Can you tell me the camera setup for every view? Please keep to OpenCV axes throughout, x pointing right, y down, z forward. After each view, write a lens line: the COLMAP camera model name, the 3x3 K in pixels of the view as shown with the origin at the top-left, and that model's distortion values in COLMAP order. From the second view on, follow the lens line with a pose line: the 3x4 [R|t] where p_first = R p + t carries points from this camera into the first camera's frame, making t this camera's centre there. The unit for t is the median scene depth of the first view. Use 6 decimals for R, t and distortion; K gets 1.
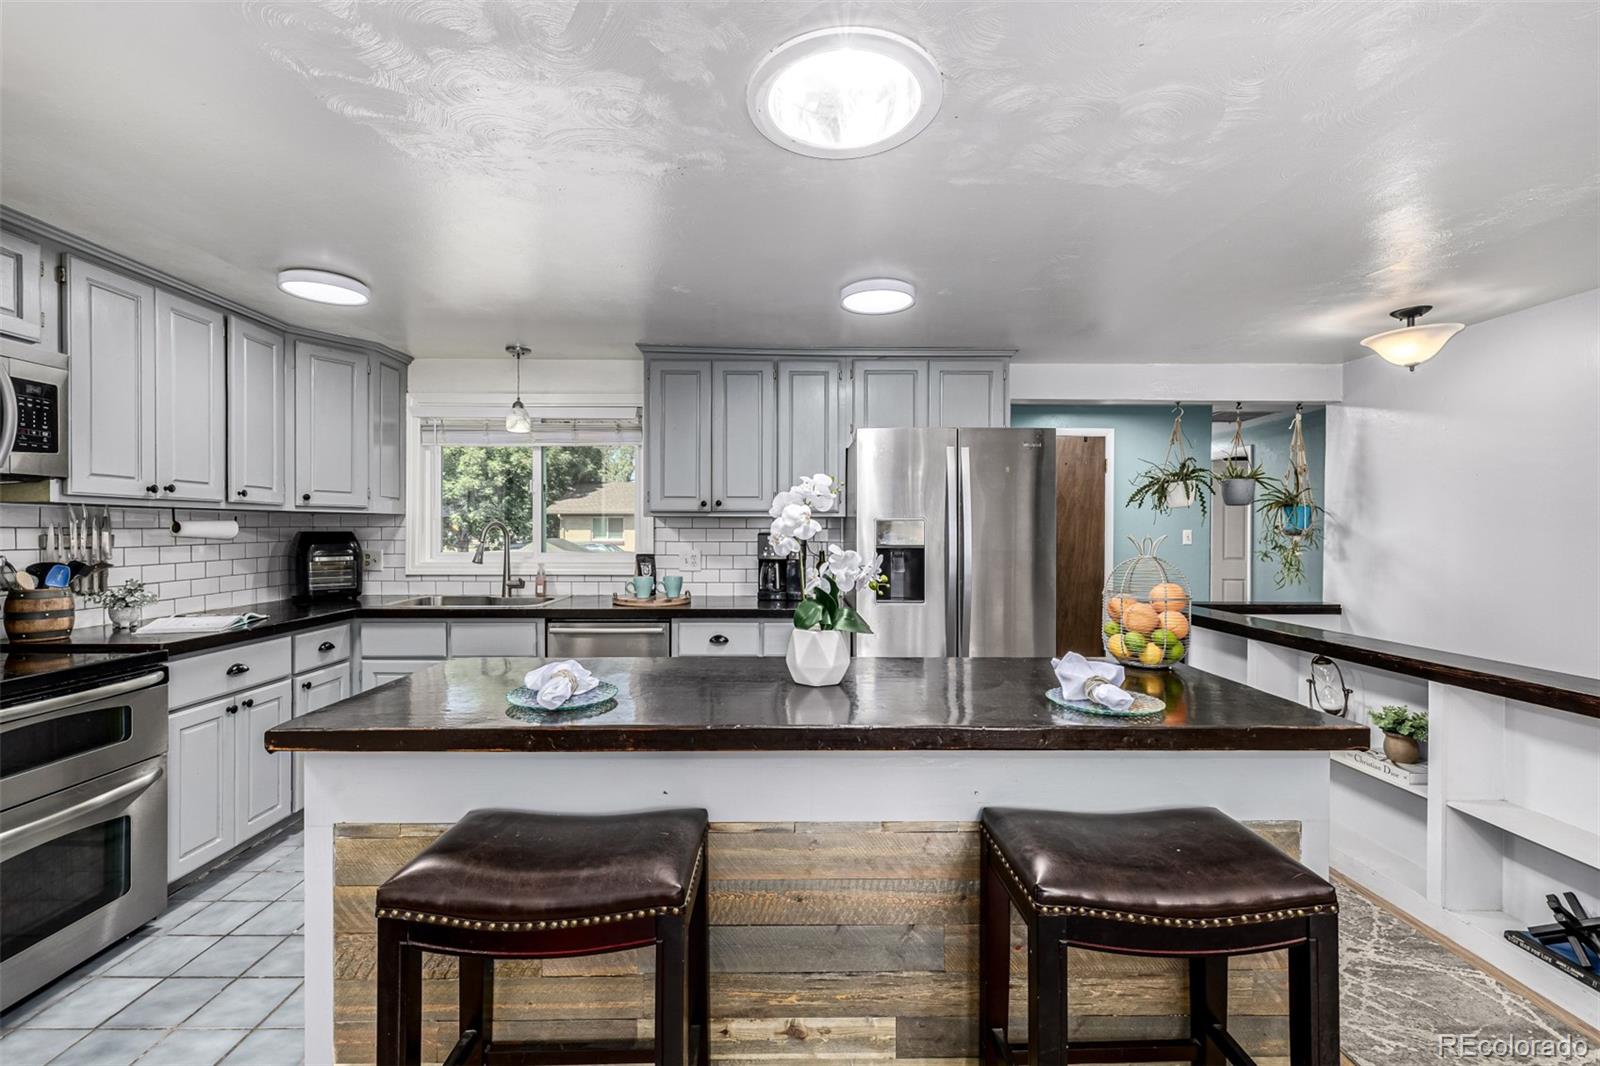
lens RADIAL K [[671.9, 0, 795.9], [0, 671.9, 529.0], [0, 0, 1]] dist [0.002164, 0.000050]
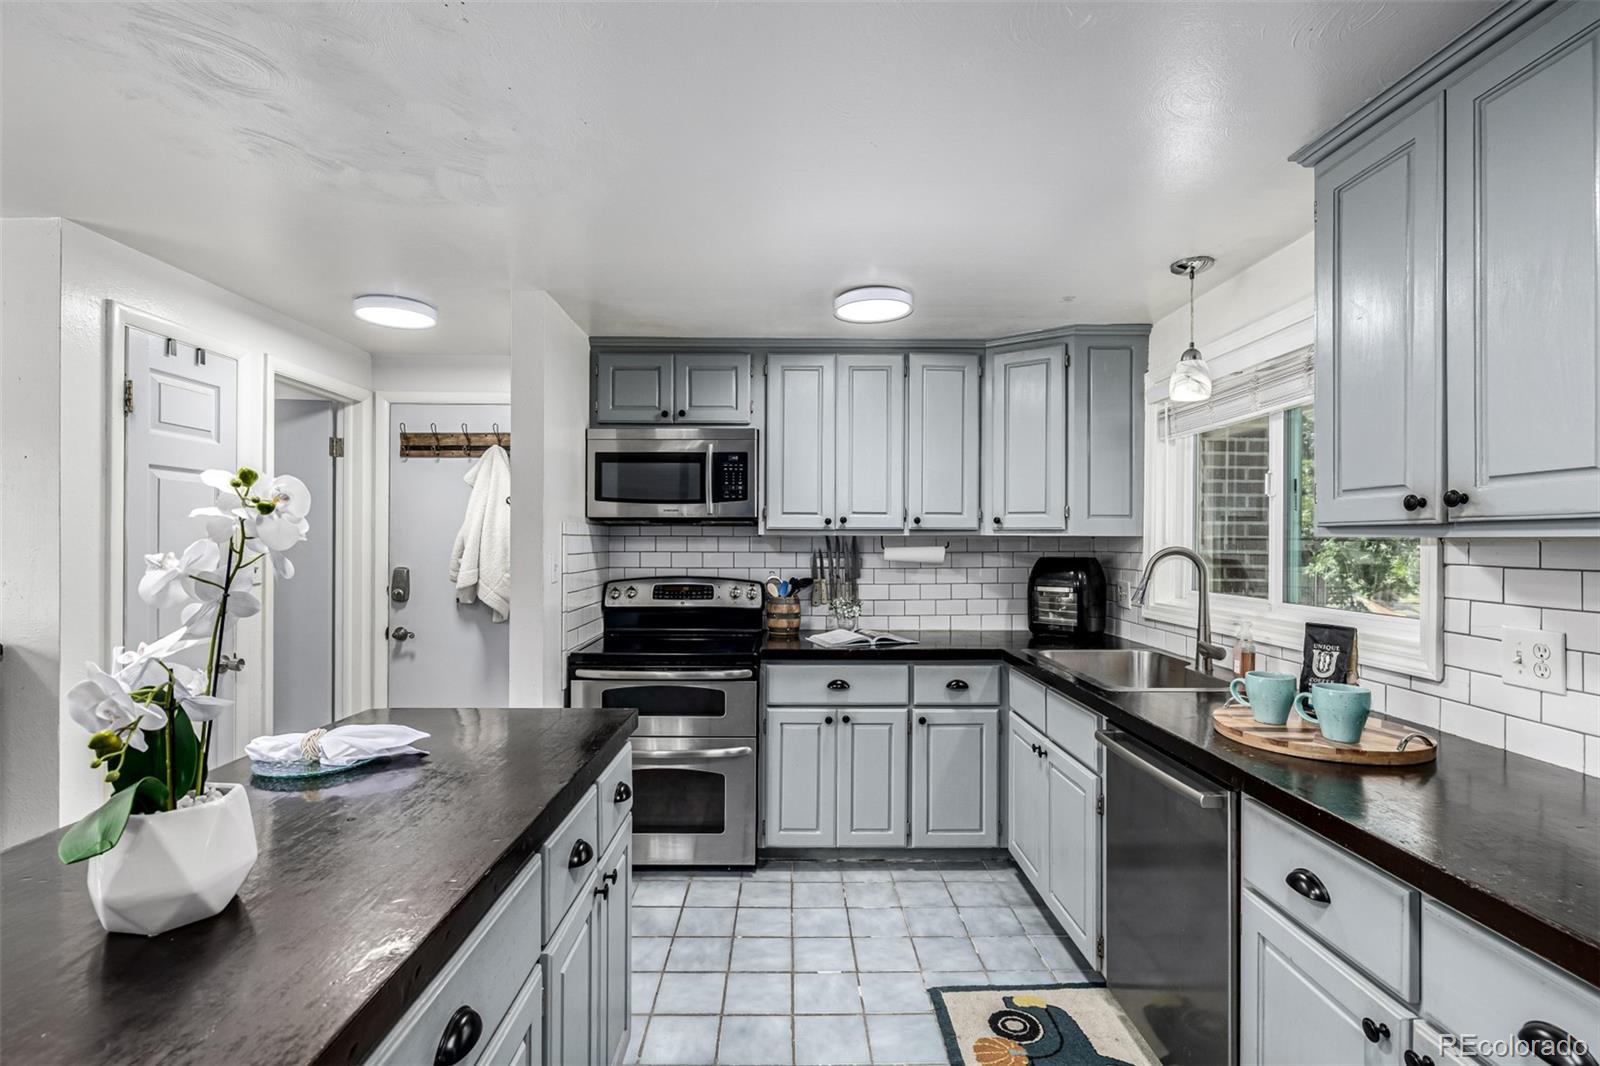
lens RADIAL K [[726.8, 0, 795.8], [0, 726.8, 537.7], [0, 0, 1]] dist [0.000348, 0.000010]
pose [[0.001347, -0.005865, -0.999982, 0.344542], [-0.001599, 0.999982, -0.005868, -0.022247], [0.999998, 0.001607, 0.001337, 0.922139]]
